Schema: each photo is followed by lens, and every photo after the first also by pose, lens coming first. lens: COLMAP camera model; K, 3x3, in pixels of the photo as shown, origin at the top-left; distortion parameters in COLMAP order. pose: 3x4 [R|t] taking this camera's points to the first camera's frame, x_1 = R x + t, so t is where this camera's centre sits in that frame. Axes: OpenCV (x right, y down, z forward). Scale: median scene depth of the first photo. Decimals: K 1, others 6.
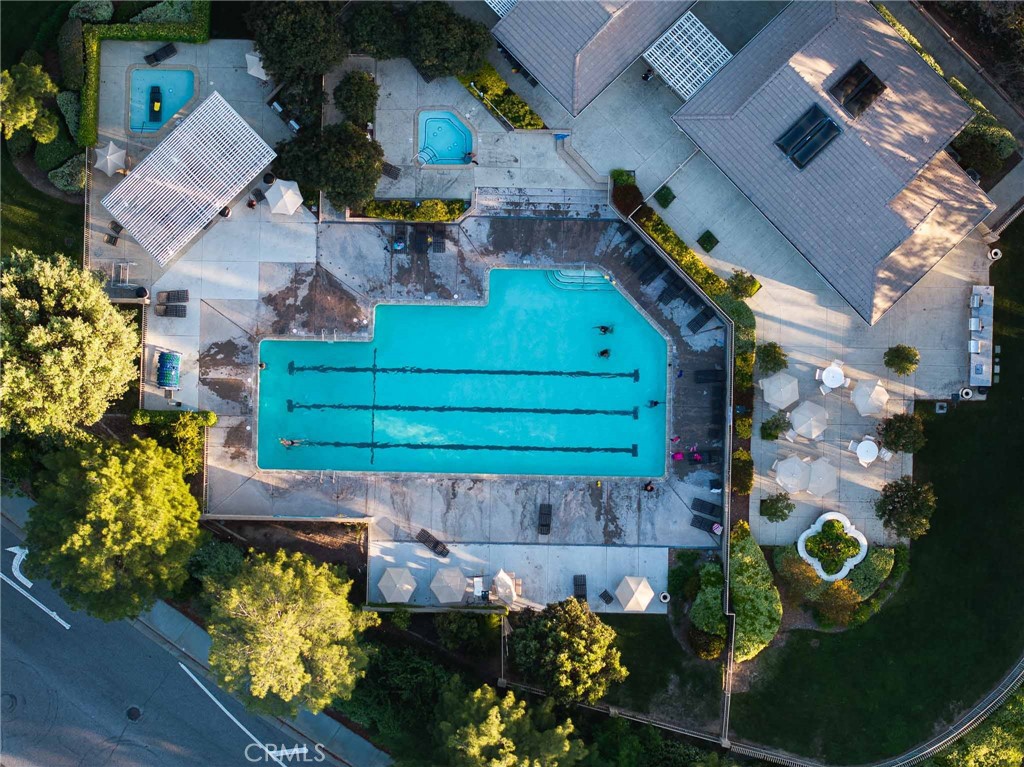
lens RADIAL K [[2076.0, 0, 512.0], [0, 2076.0, 383.5], [0, 0, 1]] dist [-0.260480, 1.820293]
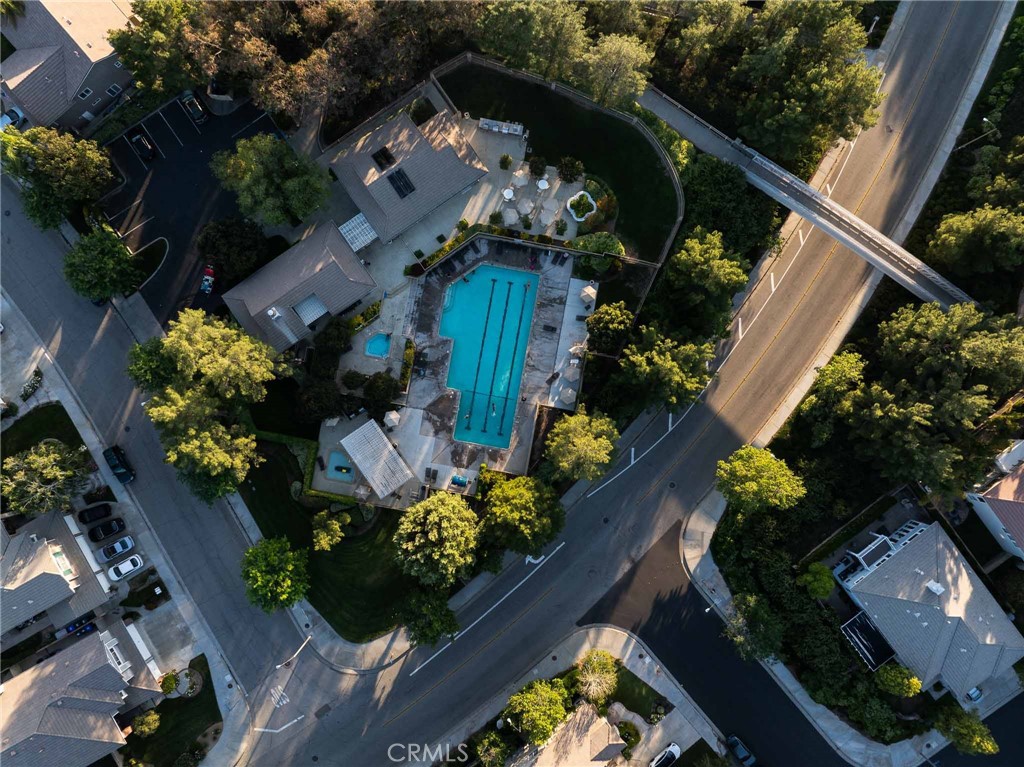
lens RADIAL K [[708.7, 0, 512.0], [0, 708.7, 383.5], [0, 0, 1]] dist [-0.000587, -0.000136]
pose [[0.157323, -0.987372, 0.018612, -0.066158], [0.987442, 0.157553, 0.011649, 0.024722], [-0.014434, 0.016545, 0.999759, 0.219551]]
